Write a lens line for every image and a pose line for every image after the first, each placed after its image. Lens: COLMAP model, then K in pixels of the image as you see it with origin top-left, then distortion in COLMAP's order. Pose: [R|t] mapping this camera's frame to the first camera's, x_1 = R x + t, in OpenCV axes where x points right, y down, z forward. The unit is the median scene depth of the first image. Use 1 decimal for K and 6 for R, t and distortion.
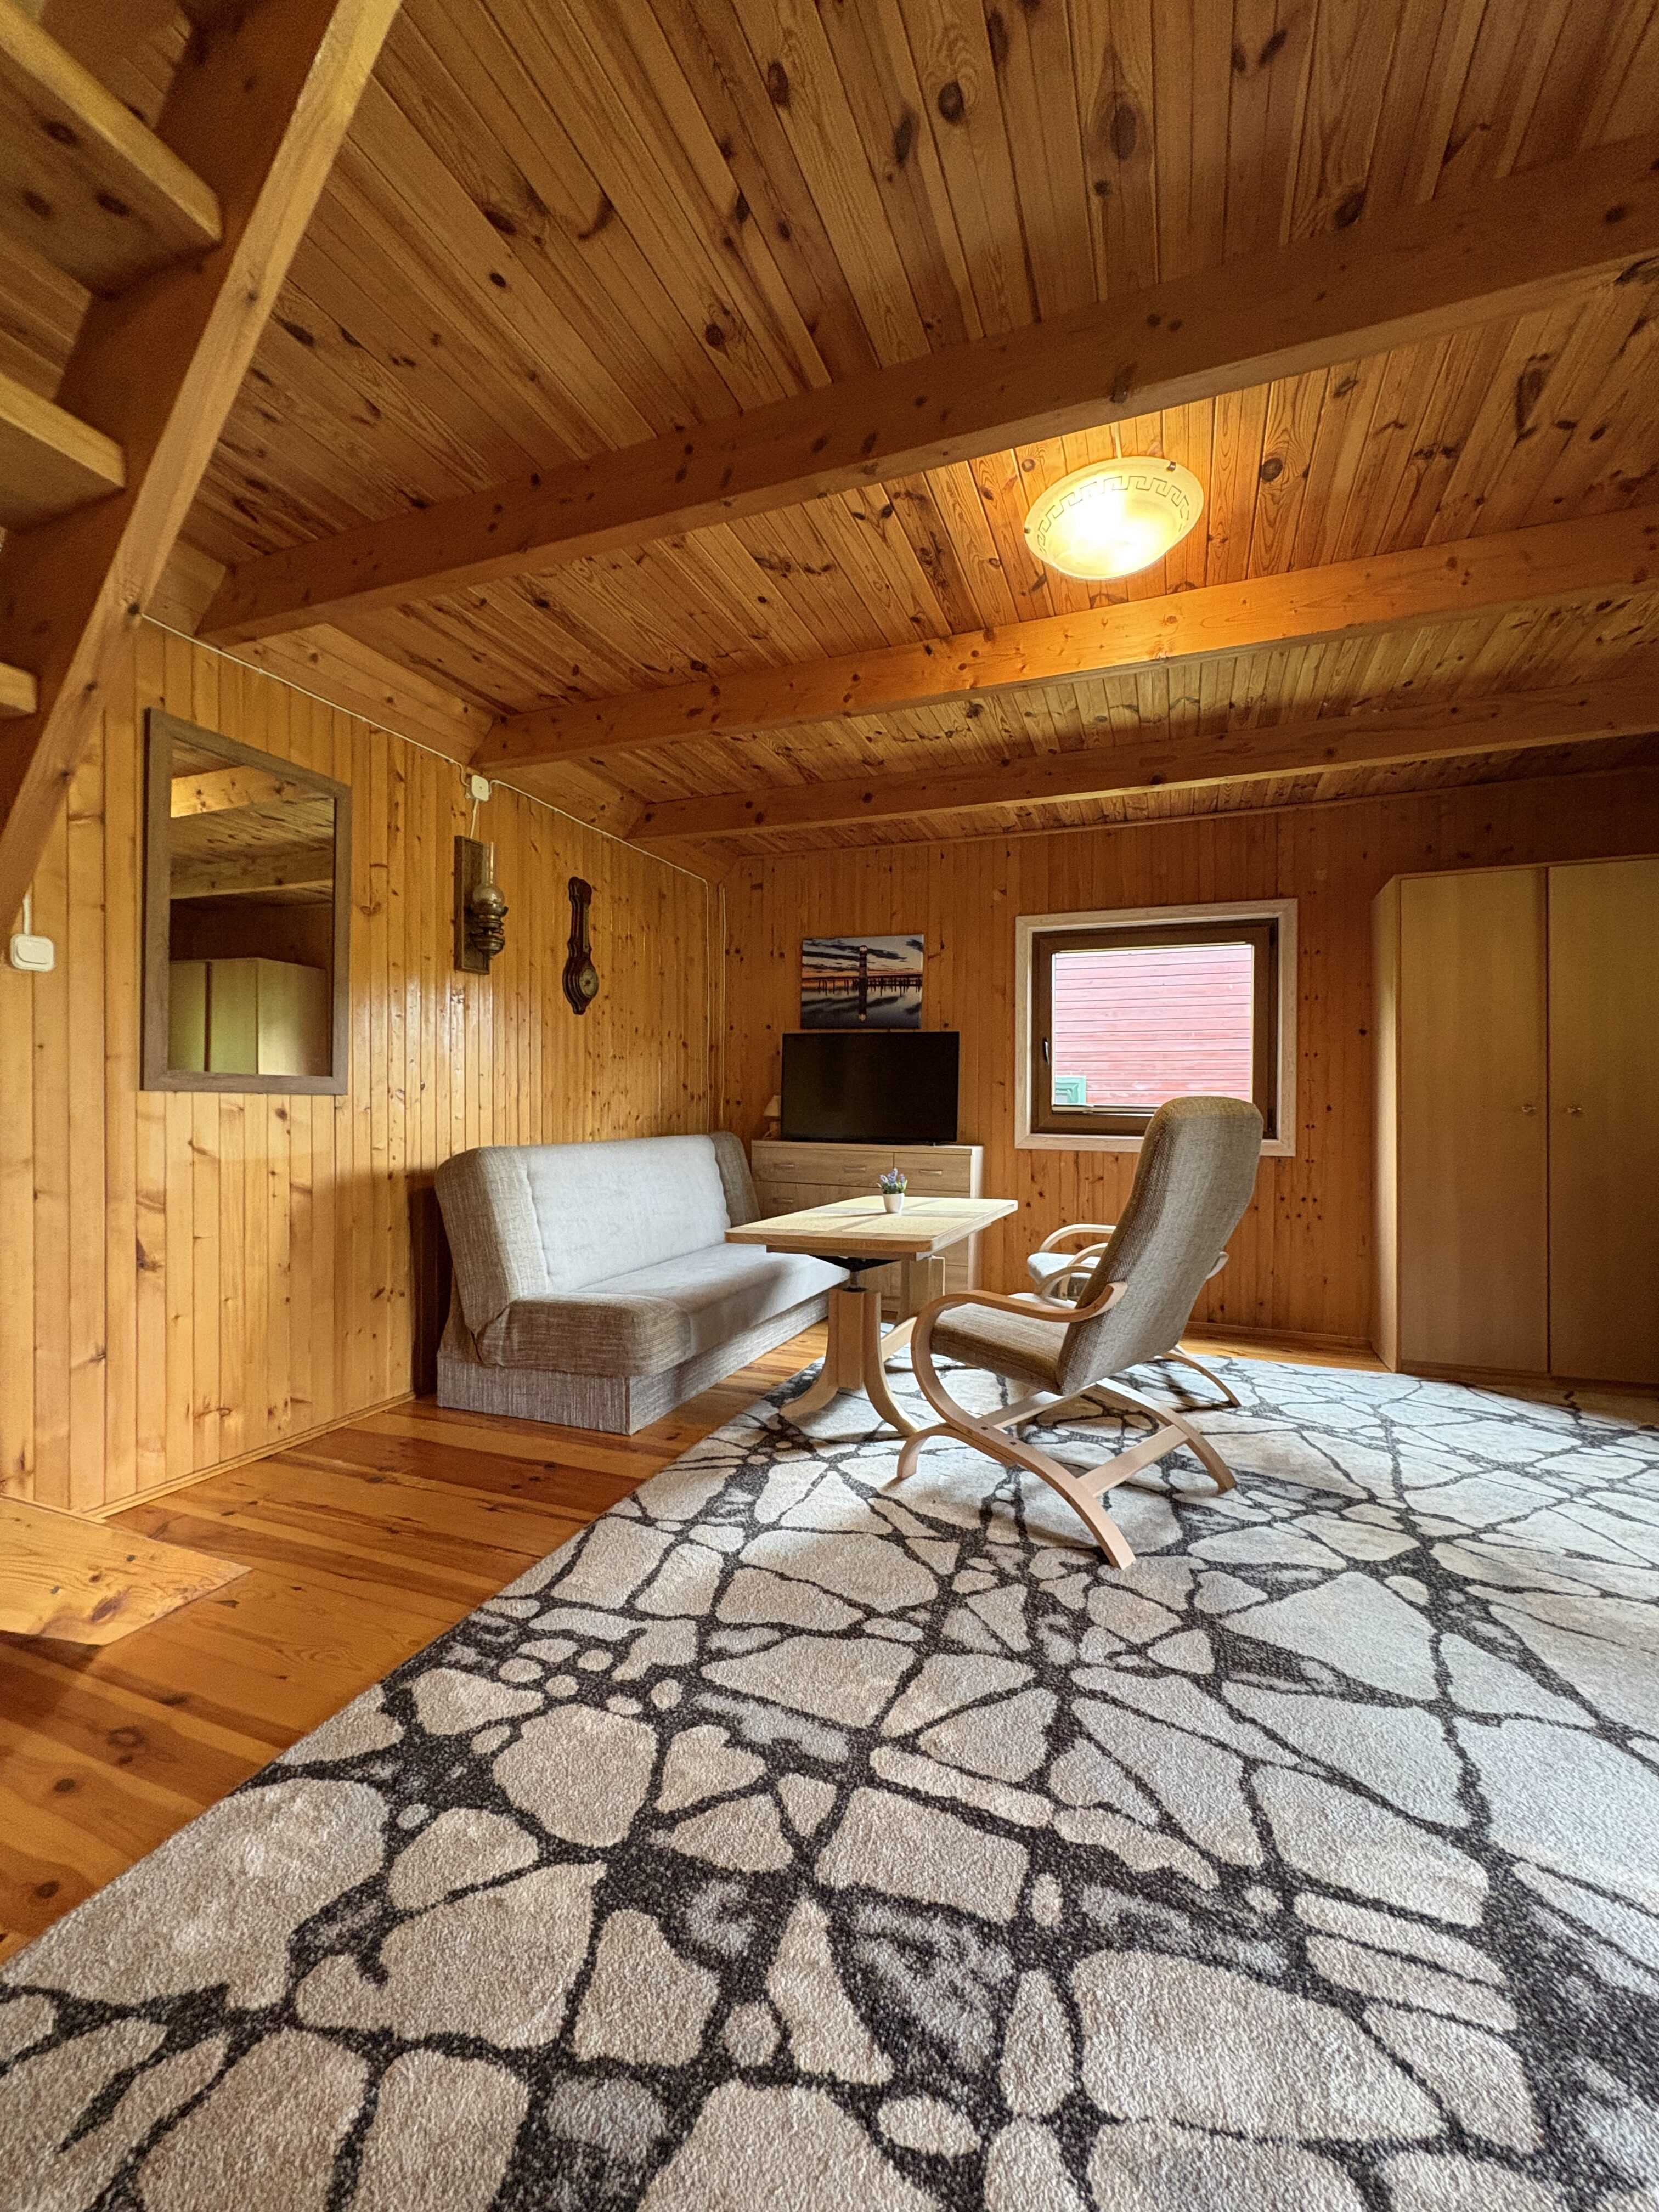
lens RADIAL K [[878.4, 0, 832.9], [0, 878.4, 1106.0], [0, 0, 1]] dist [-0.000770, 0.000206]
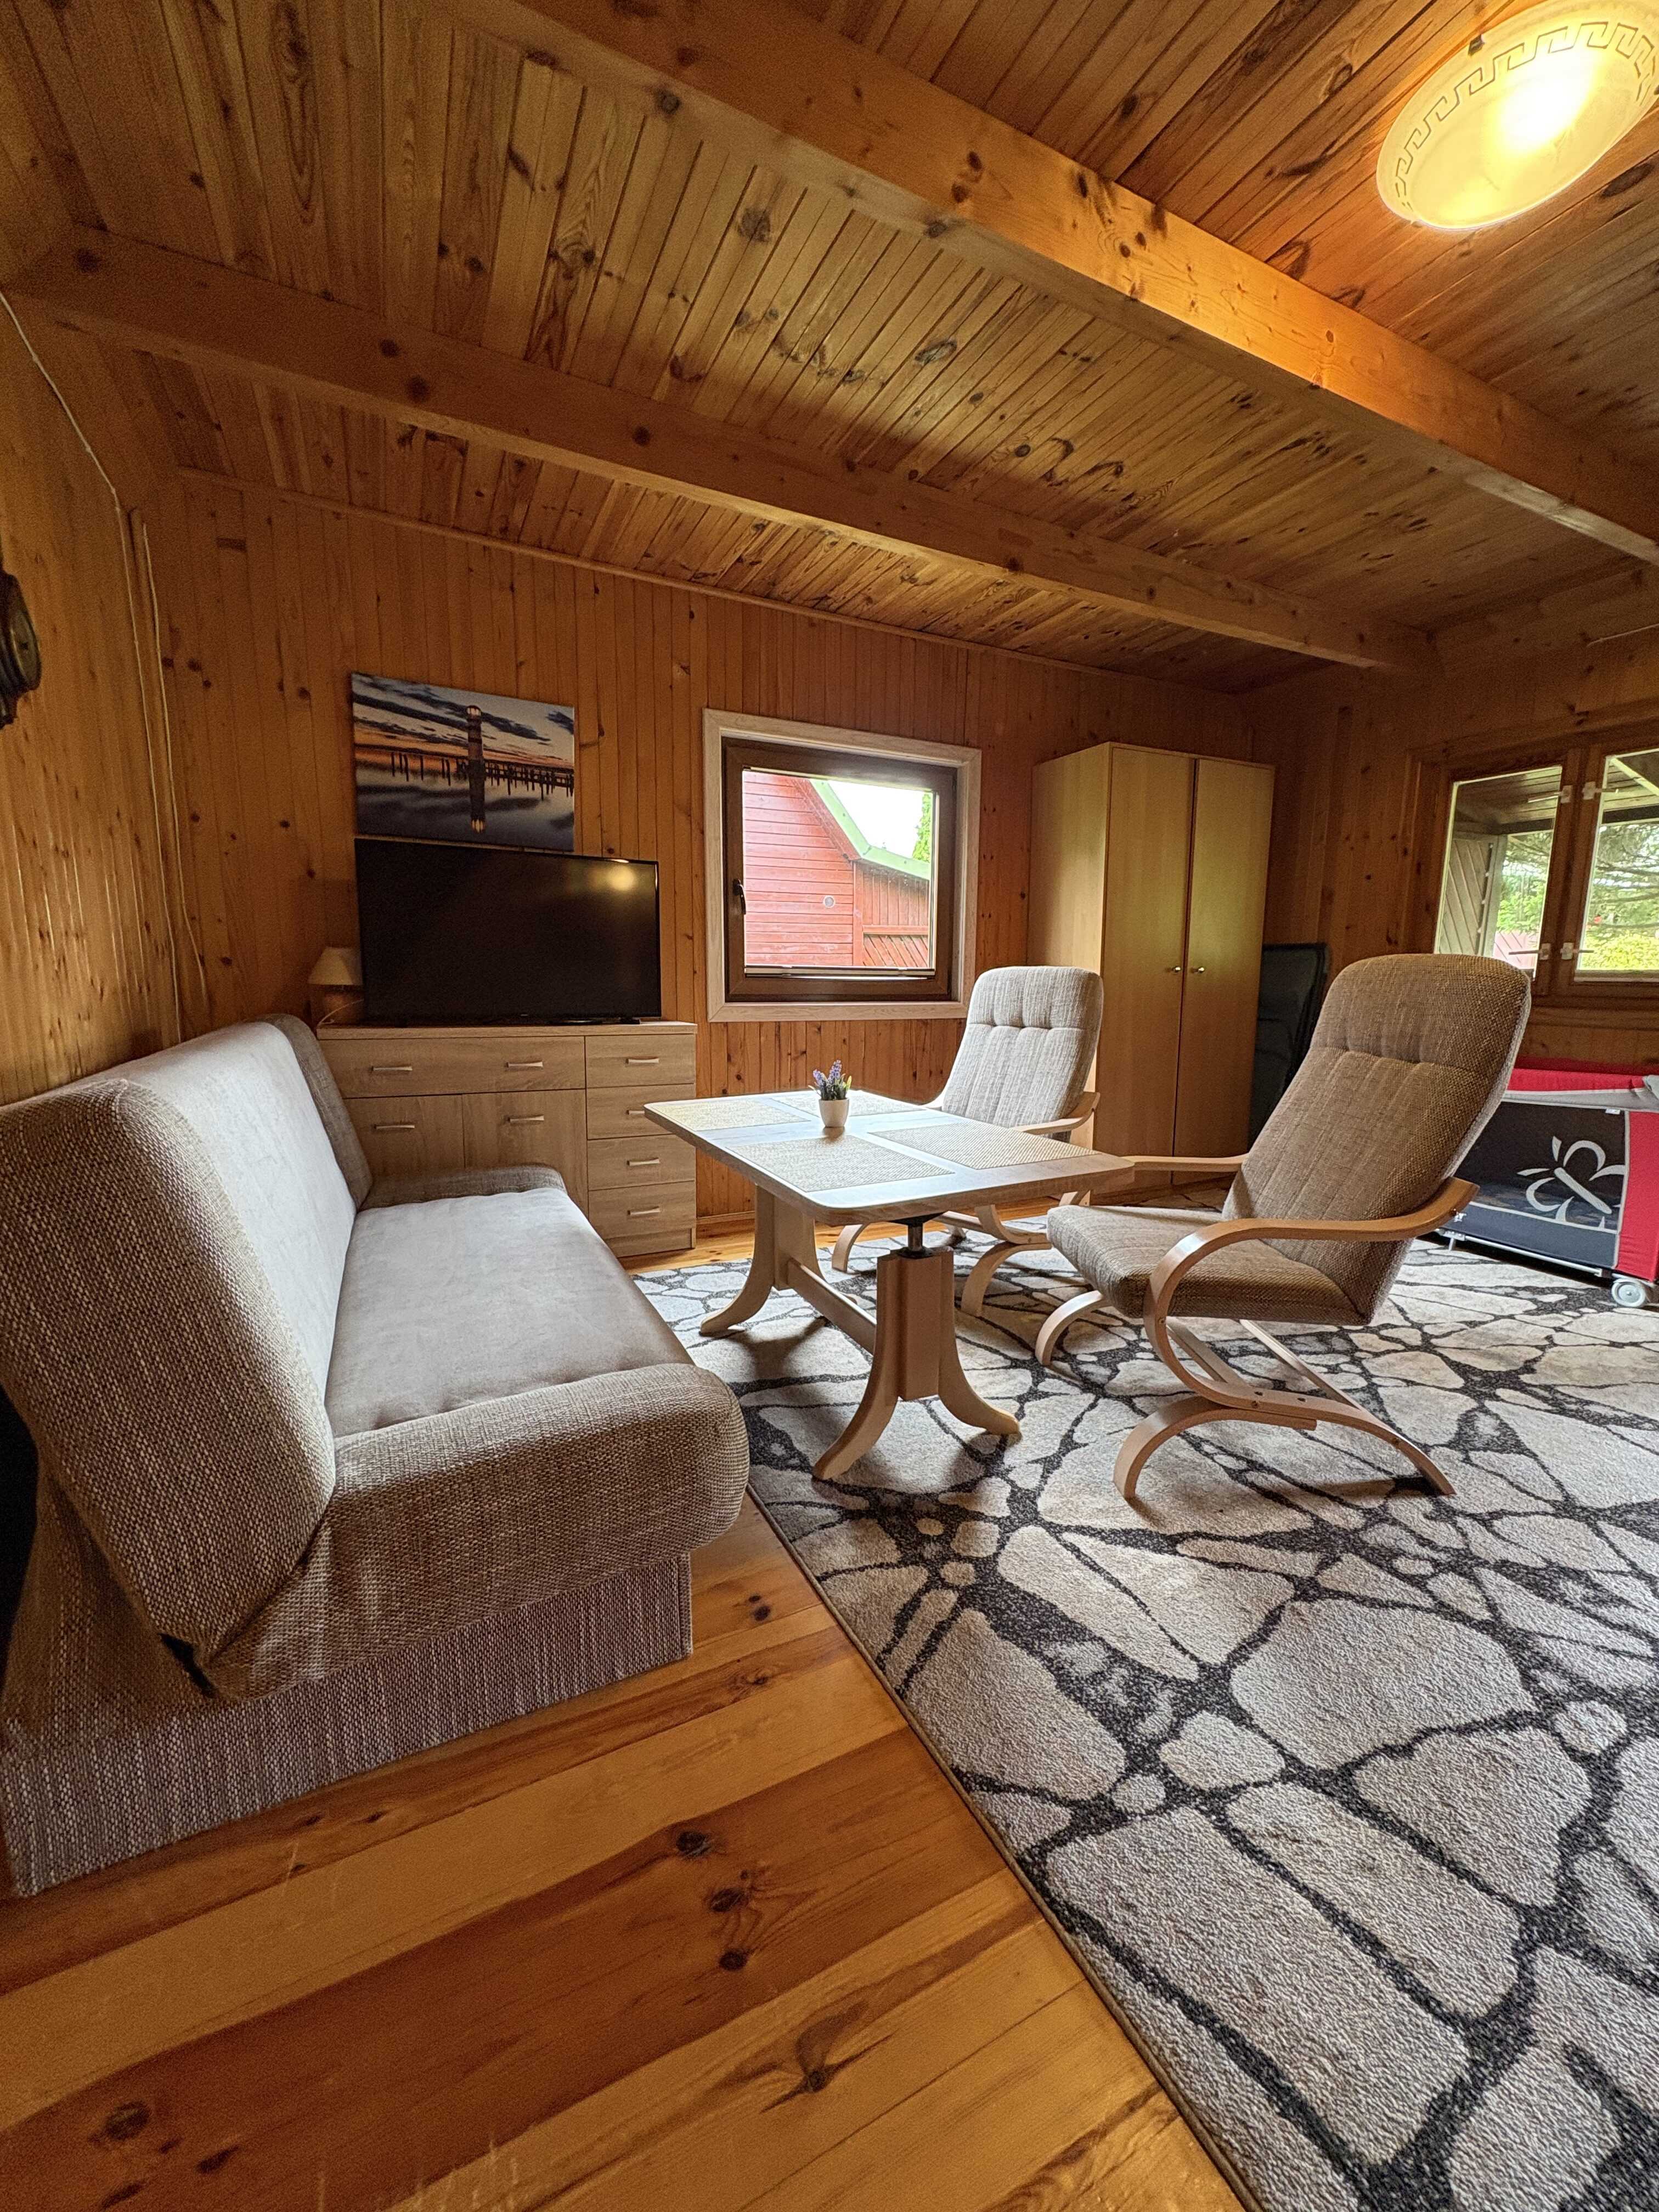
lens RADIAL K [[878.4, 0, 832.9], [0, 878.4, 1106.0], [0, 0, 1]] dist [-0.000770, 0.000206]
pose [[0.673044, -0.114042, 0.730757, -0.502283], [0.000940, 0.988172, 0.153349, 0.003676], [-0.739602, -0.102524, 0.665190, 0.660161]]
